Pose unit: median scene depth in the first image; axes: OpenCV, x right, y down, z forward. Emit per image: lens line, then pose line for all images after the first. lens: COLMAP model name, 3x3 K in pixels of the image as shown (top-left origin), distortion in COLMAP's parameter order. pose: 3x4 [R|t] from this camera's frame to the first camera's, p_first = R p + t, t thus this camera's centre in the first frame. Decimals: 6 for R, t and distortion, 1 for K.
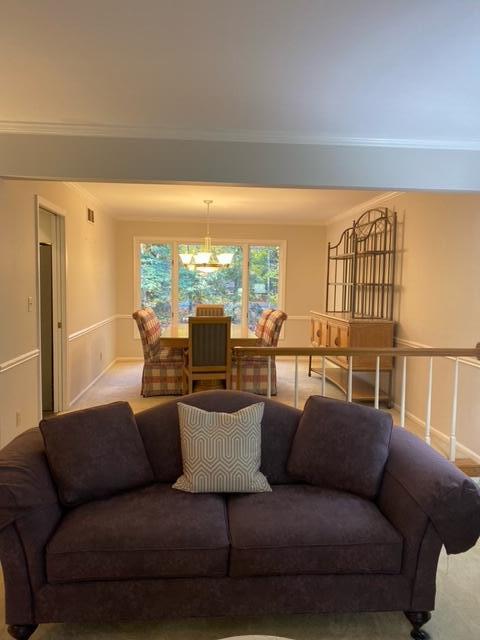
lens RADIAL K [[495.9, 0, 240.2], [0, 495.9, 320.6], [0, 0, 1]] dist [0.009333, -0.023607]
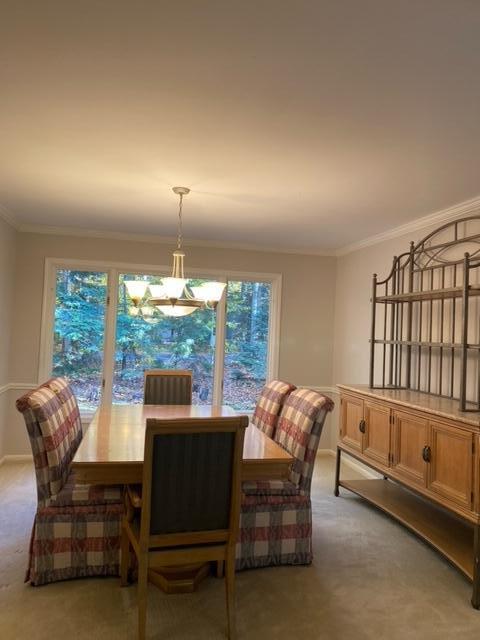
lens RADIAL K [[495.9, 0, 252.1], [0, 495.9, 310.2], [0, 0, 1]] dist [0.009333, -0.023607]
pose [[0.987442, 0.031803, 0.154748, -0.070260], [-0.012722, 0.992354, -0.122768, -0.039988], [-0.157469, 0.119258, 0.980296, 0.473719]]
